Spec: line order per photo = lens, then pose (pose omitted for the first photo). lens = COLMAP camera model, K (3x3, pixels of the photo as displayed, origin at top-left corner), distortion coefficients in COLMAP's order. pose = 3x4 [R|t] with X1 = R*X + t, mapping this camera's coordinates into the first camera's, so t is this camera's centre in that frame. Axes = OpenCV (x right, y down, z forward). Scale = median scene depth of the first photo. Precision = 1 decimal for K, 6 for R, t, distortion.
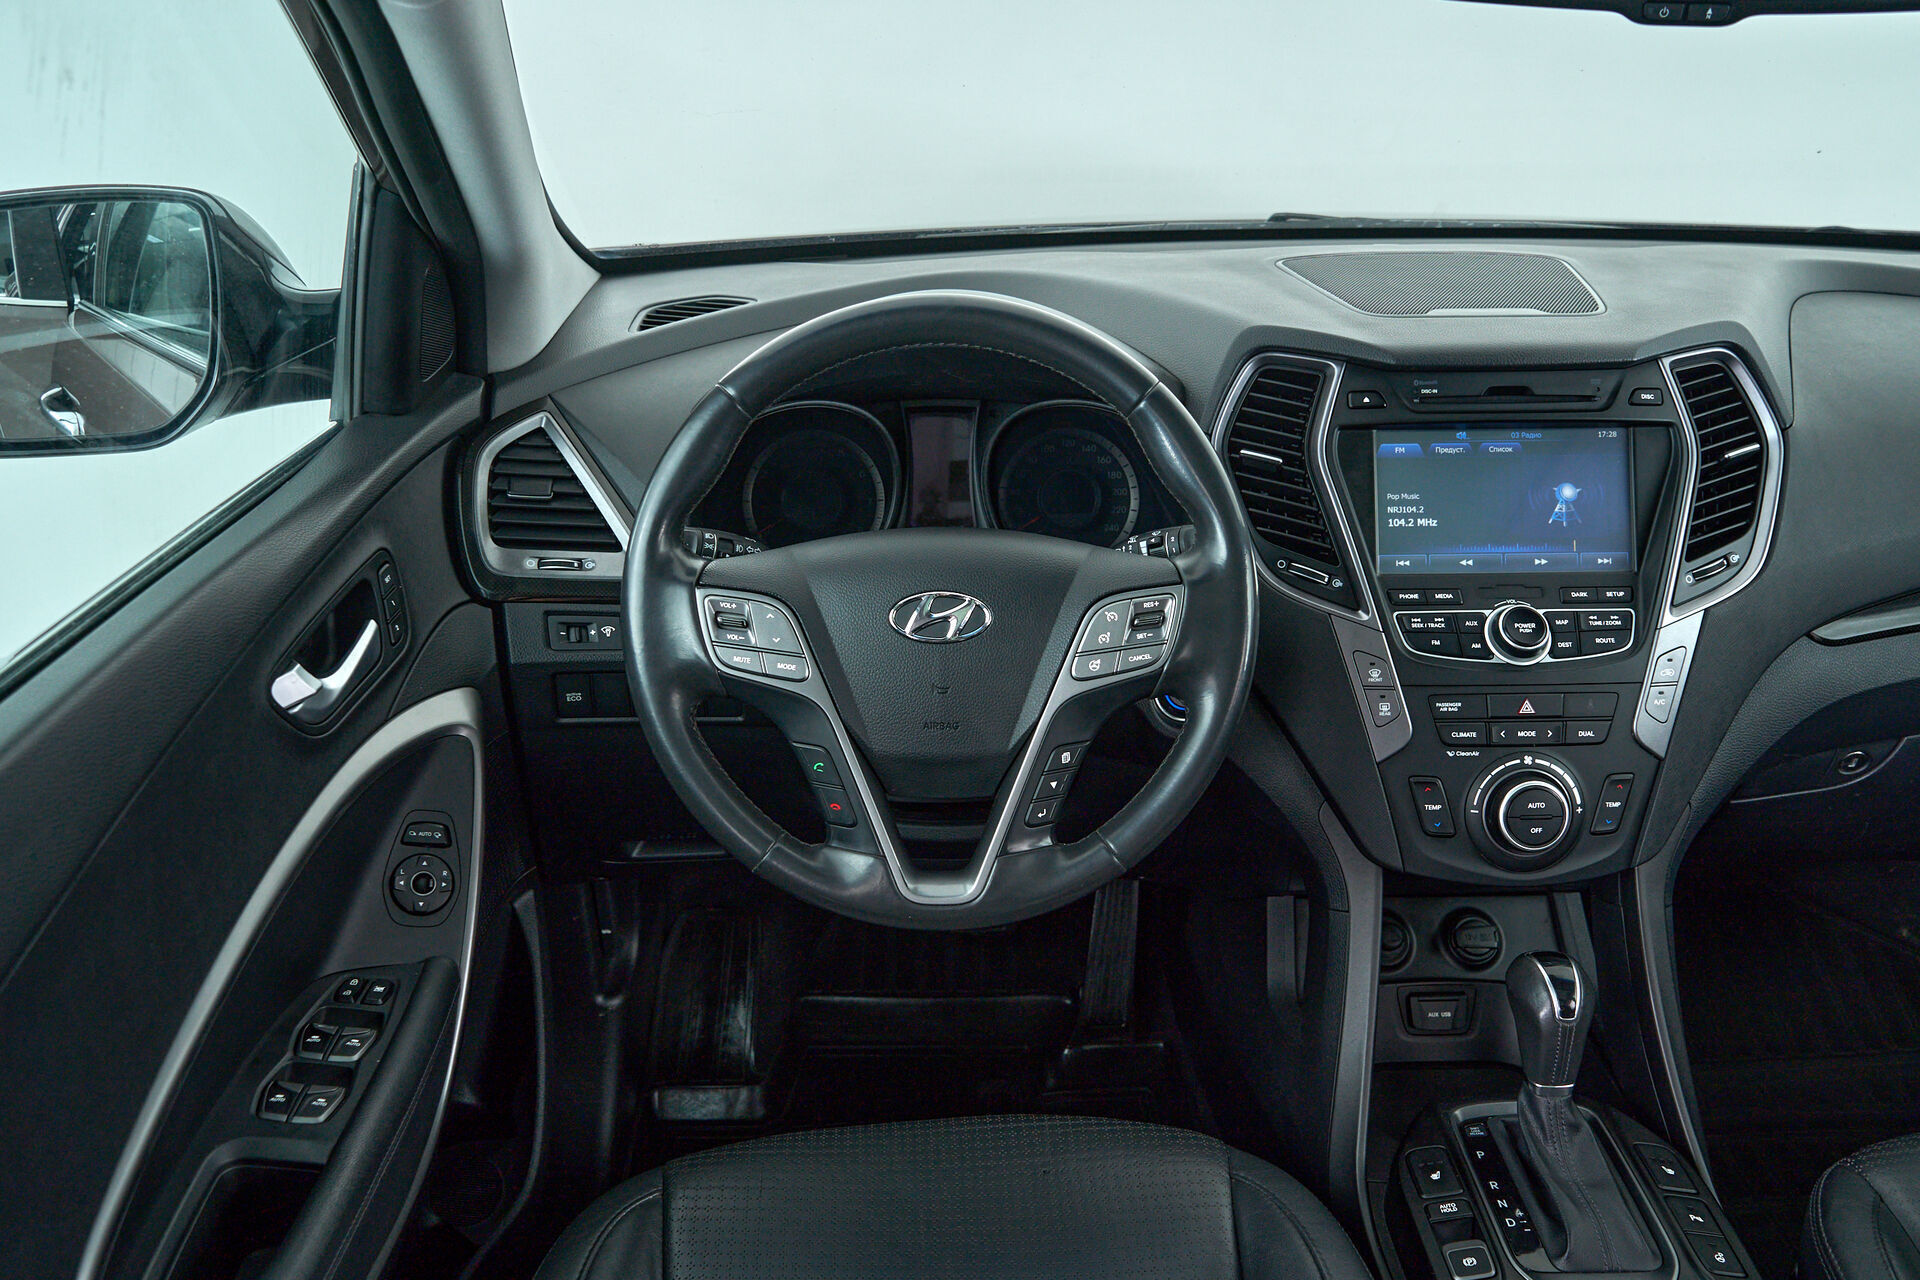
lens RADIAL K [[1573.0, 0, 960.0], [0, 1573.0, 640.0], [0, 0, 1]] dist [0.010447, -0.000722]
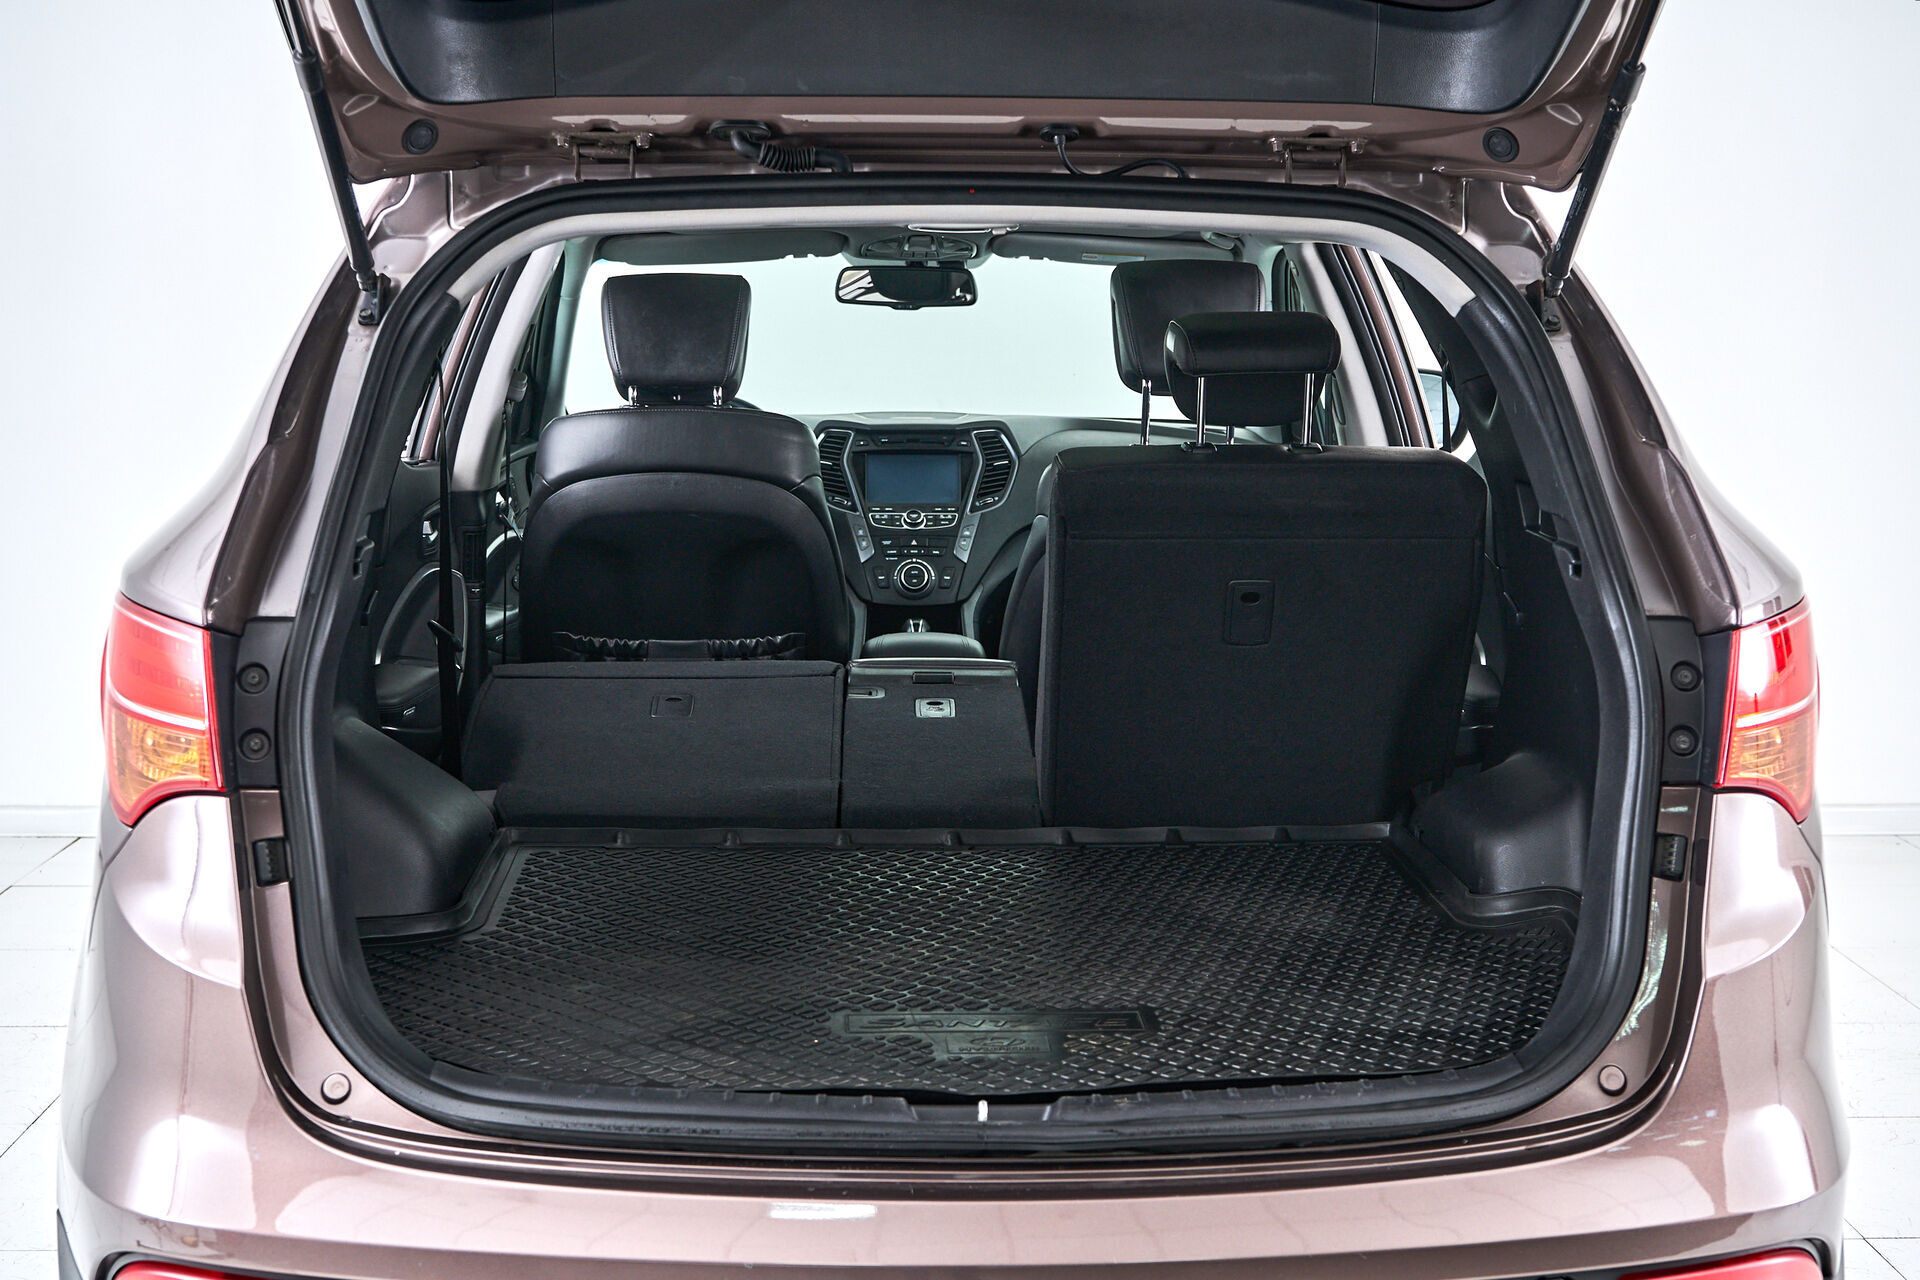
lens RADIAL K [[2613.3, 0, 960.0], [0, 2613.3, 640.0], [0, 0, 1]] dist [-0.005662, -0.000903]
pose [[0.999805, 0.005269, 0.019024, 0.347883], [0.000678, 0.953992, -0.299830, 1.570426], [-0.019728, 0.299785, 0.953803, -3.313133]]
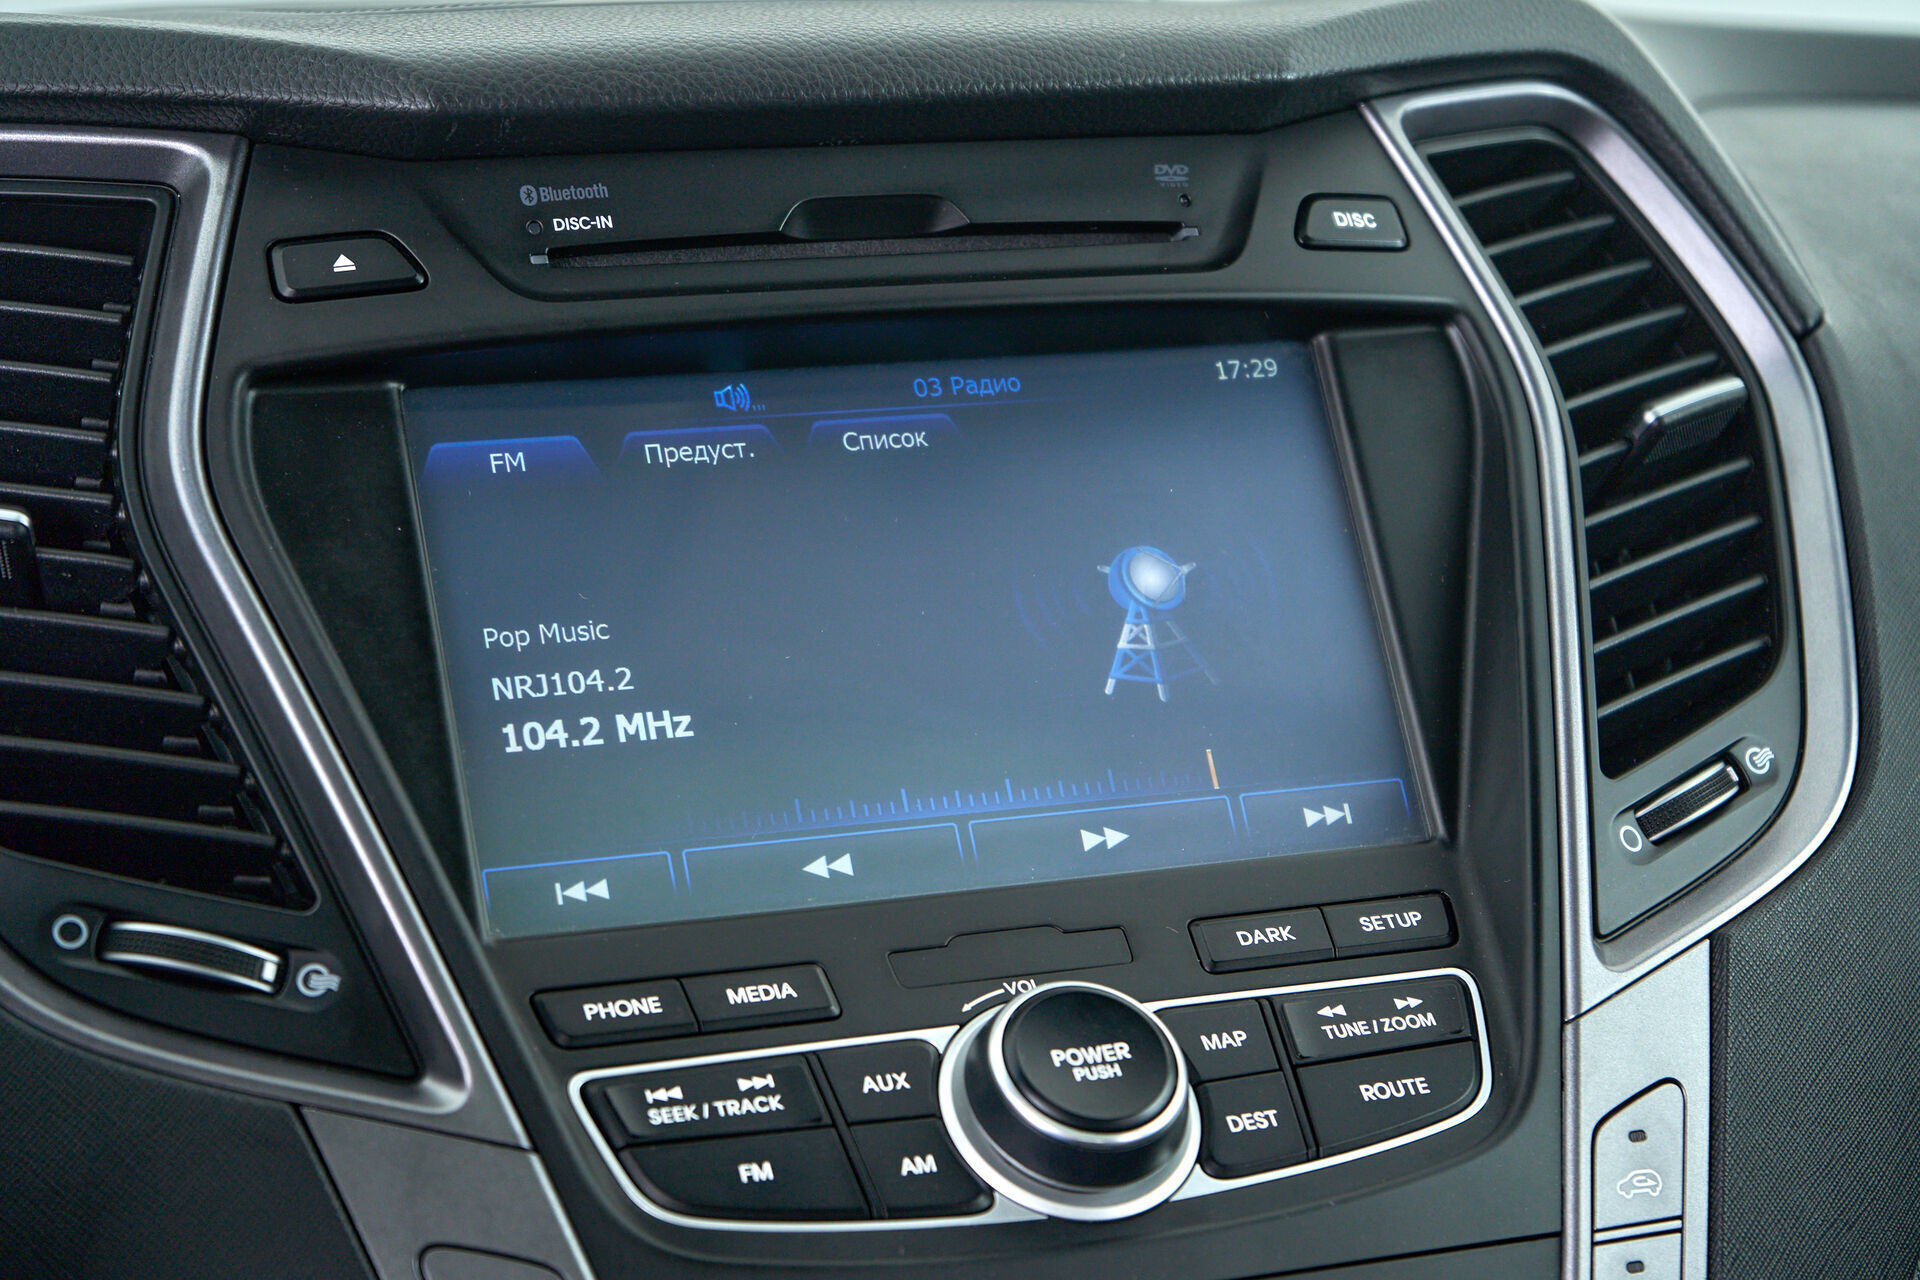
lens RADIAL K [[4005.2, 0, 966.1], [0, 4005.2, 644.8], [0, 0, 1]] dist [0.053190, 0.209164]
pose [[0.937384, -0.071492, 0.340881, 0.130274], [0.167927, 0.950209, -0.262493, 0.089380], [-0.305142, 0.303300, 0.902717, 0.416587]]
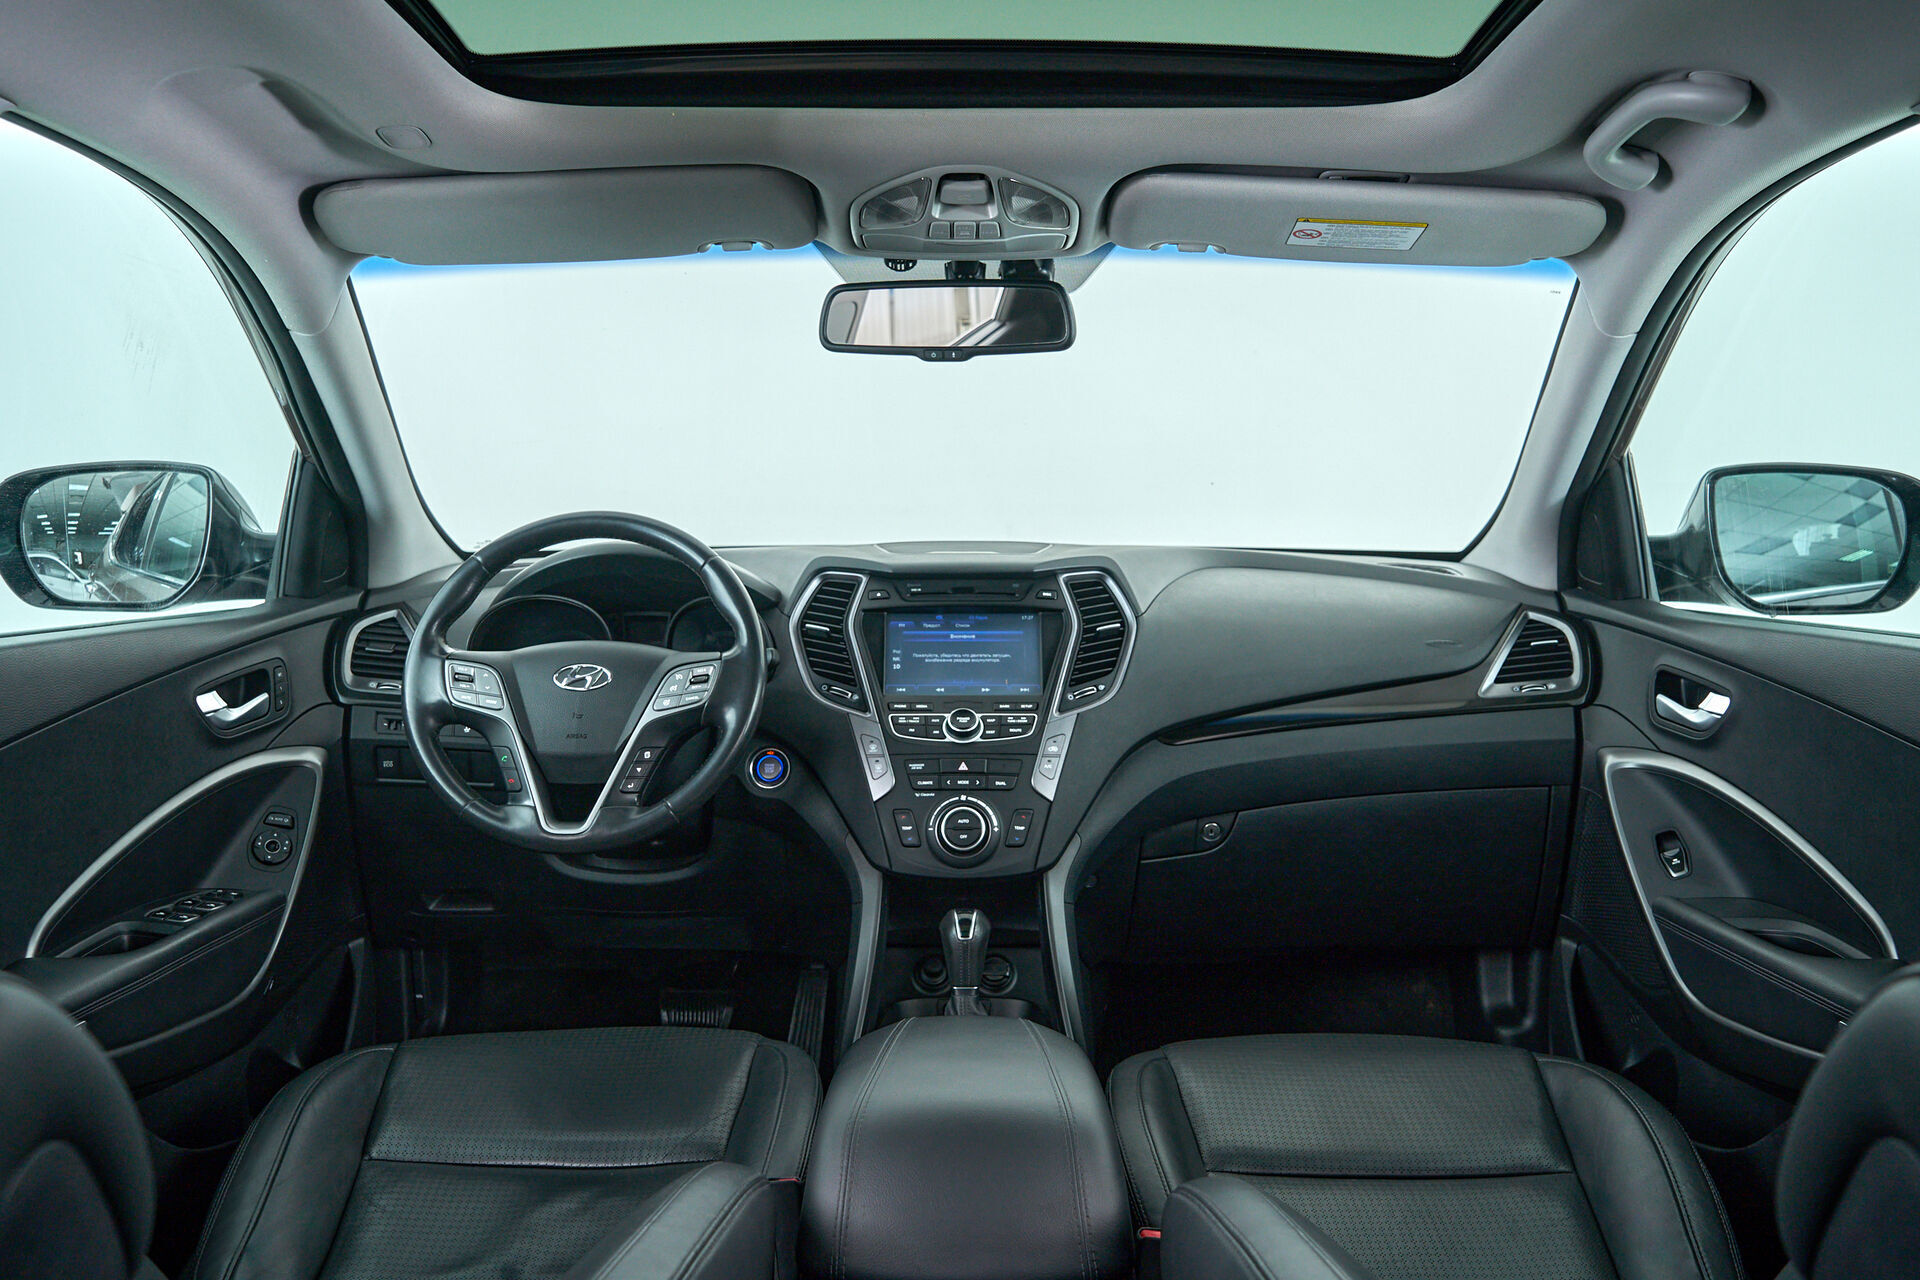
lens RADIAL K [[1573.0, 0, 960.0], [0, 1573.0, 640.0], [0, 0, 1]] dist [0.010447, -0.000722]
pose [[0.999761, 0.004266, -0.021437, 0.384175], [-0.010873, 0.947875, -0.318457, 0.430949], [0.018961, 0.318614, 0.947695, -0.579448]]
